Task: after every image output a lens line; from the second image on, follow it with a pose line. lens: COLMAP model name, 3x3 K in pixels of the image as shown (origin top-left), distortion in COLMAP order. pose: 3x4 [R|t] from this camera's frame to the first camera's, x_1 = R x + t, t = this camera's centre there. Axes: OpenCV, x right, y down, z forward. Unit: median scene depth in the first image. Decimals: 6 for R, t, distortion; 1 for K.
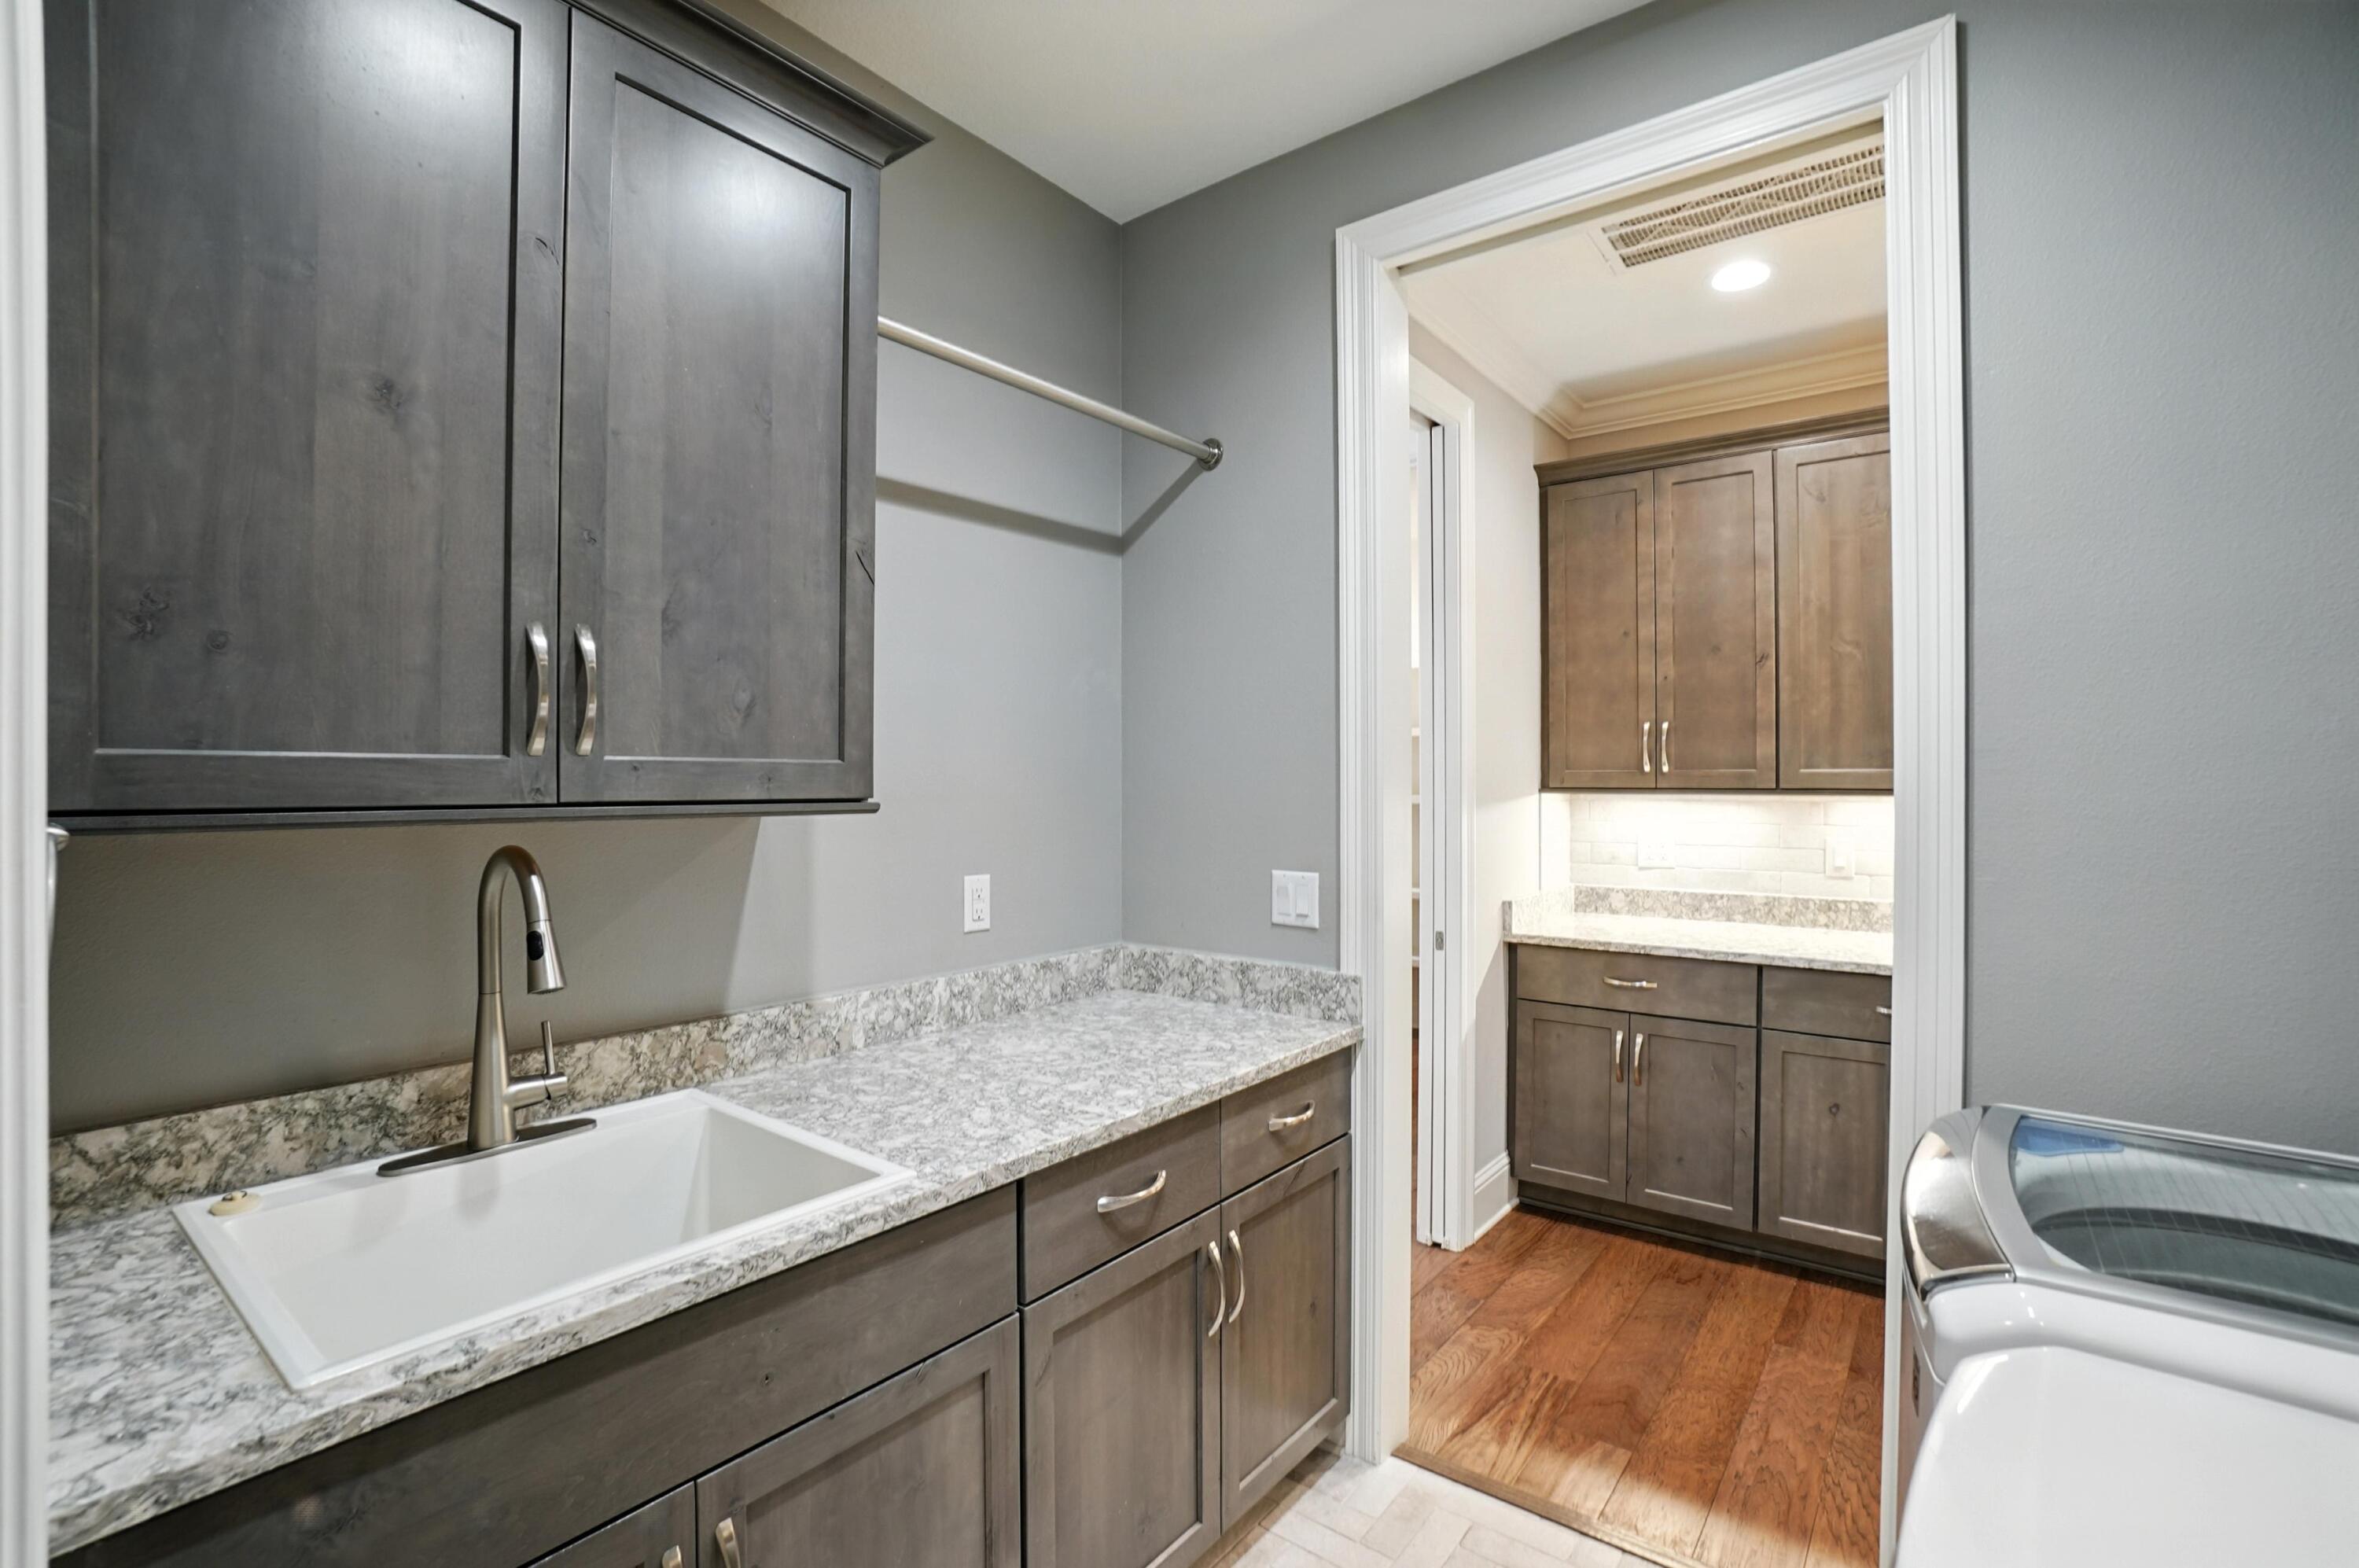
lens RADIAL K [[1054.2, 0, 1173.7], [0, 1054.2, 782.0], [0, 0, 1]] dist [-0.070116, 0.027545]
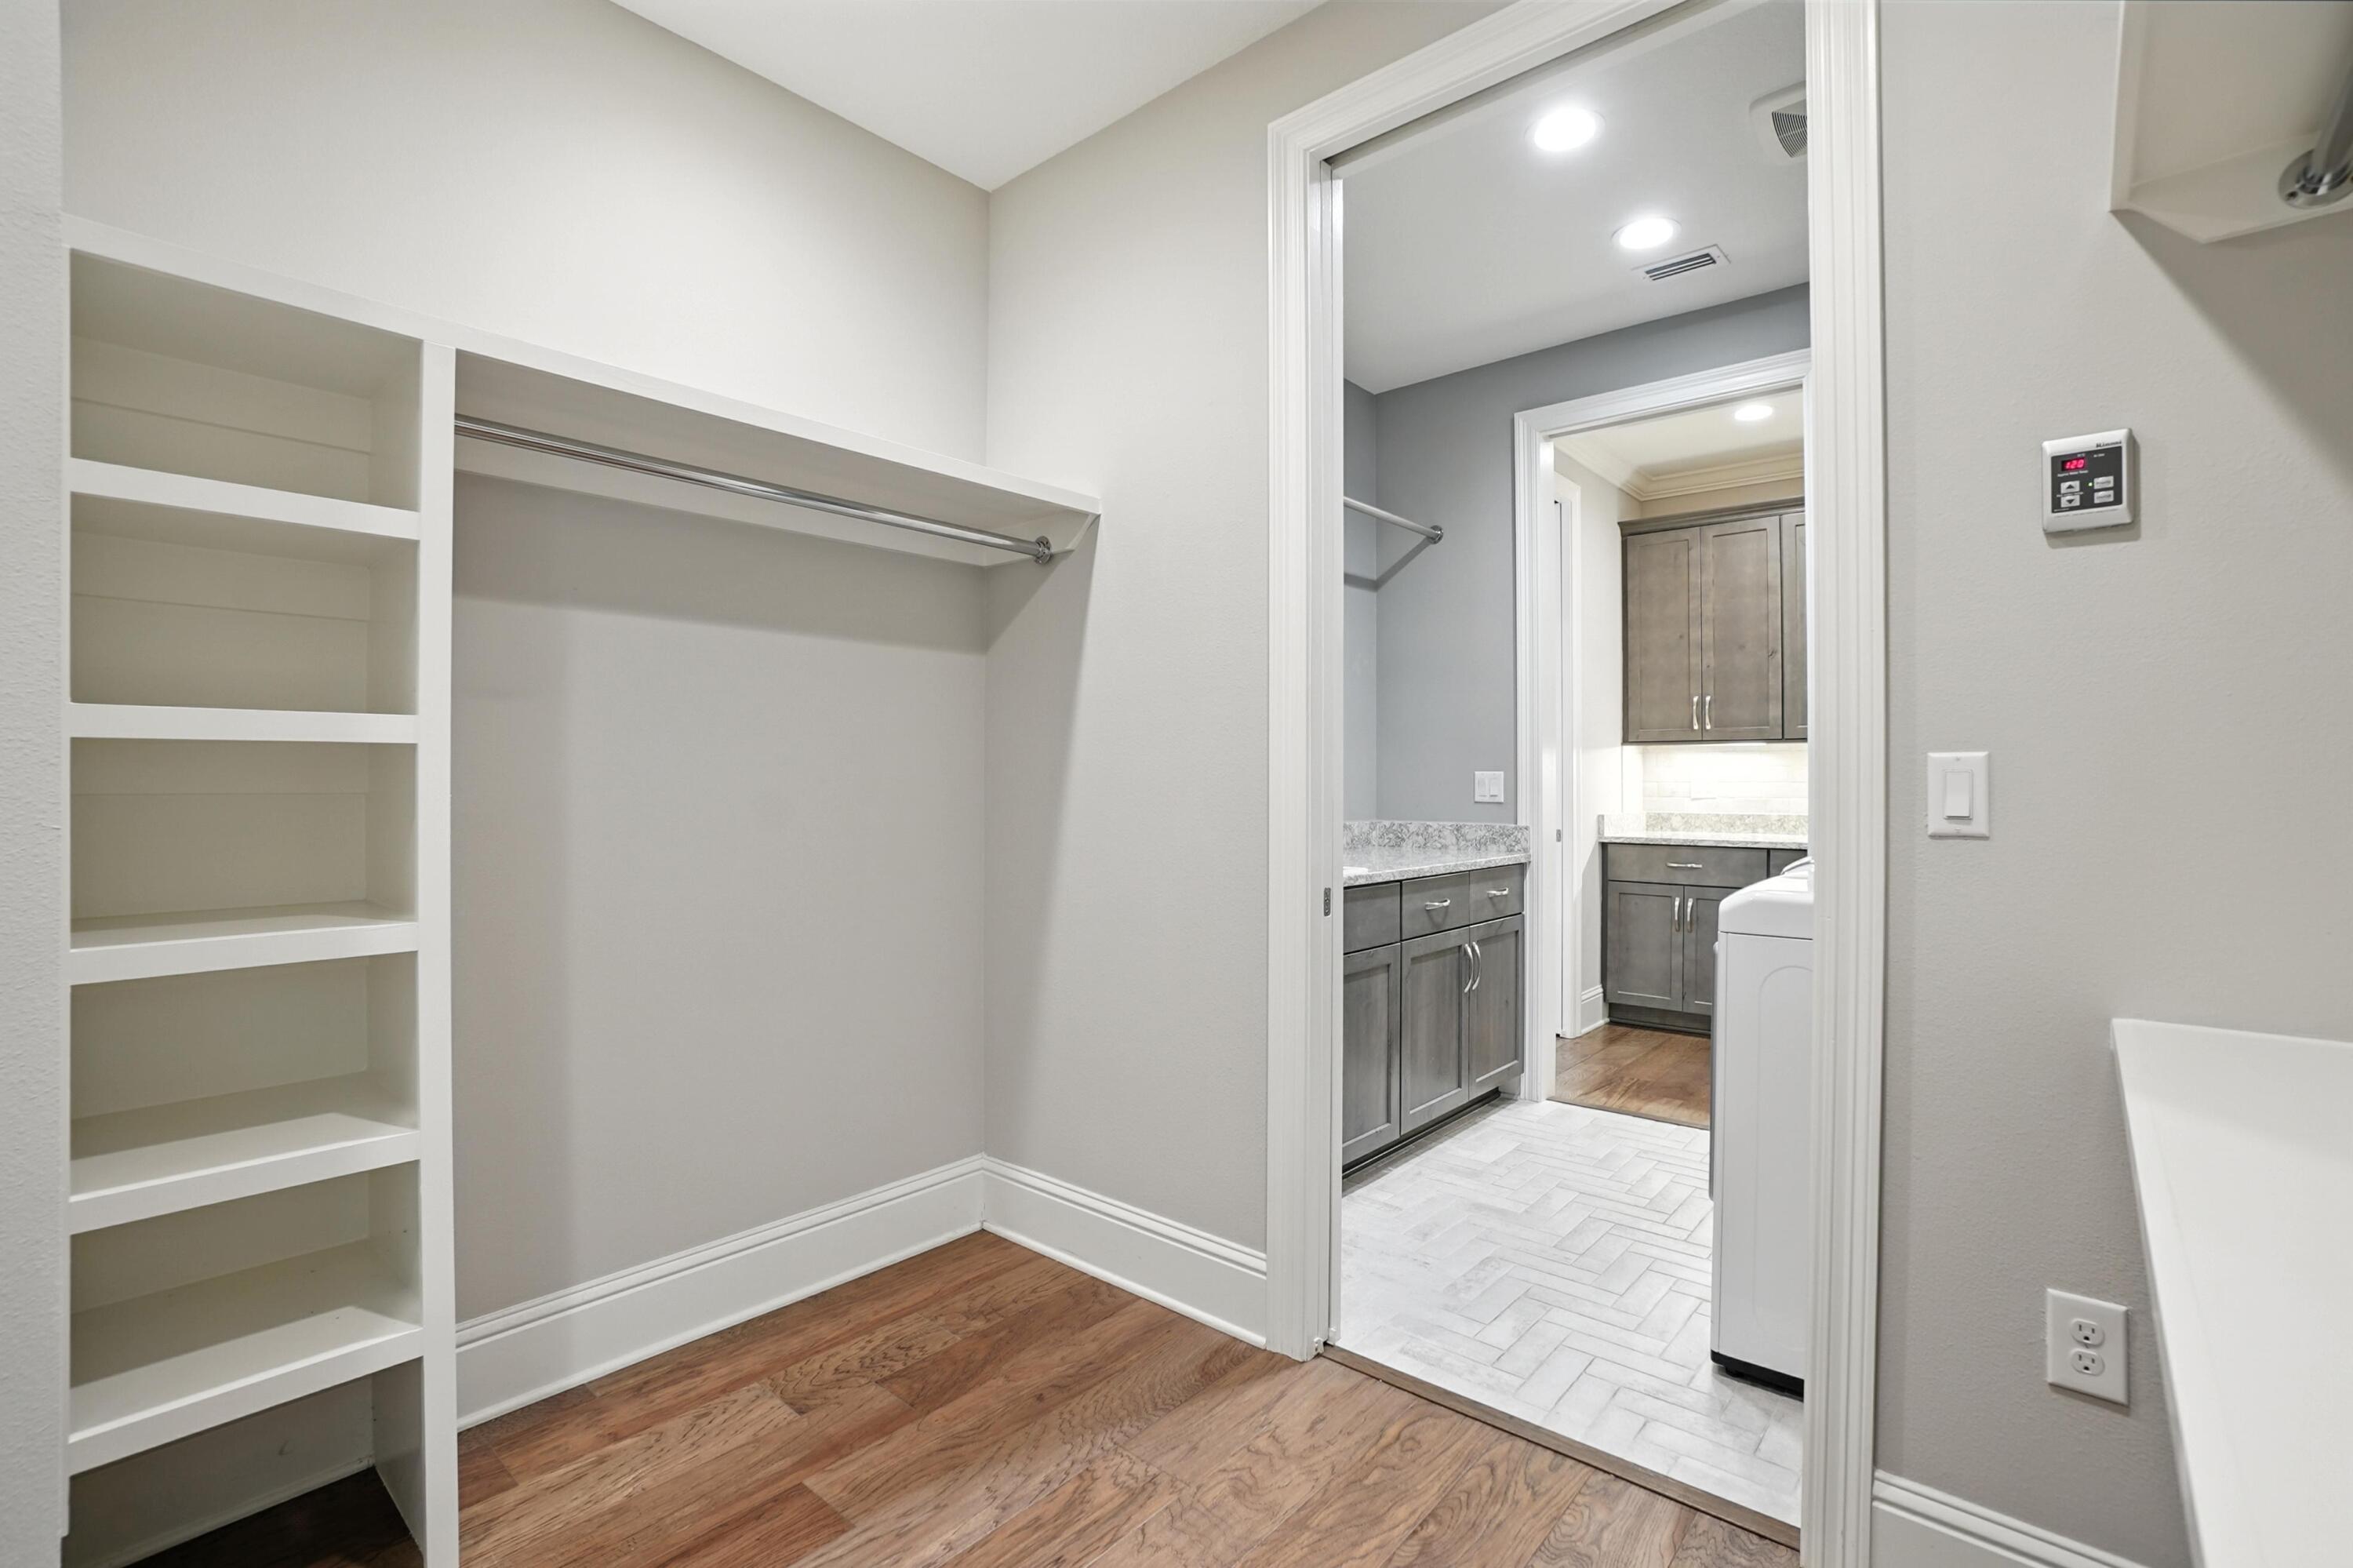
lens RADIAL K [[1051.6, 0, 1170.8], [0, 1051.6, 782.0], [0, 0, 1]] dist [-0.070116, 0.027545]
pose [[0.998374, 0.001986, -0.056972, -0.225410], [-0.002224, 0.999989, -0.004101, 0.078249], [0.056963, 0.004221, 0.998367, -0.556860]]
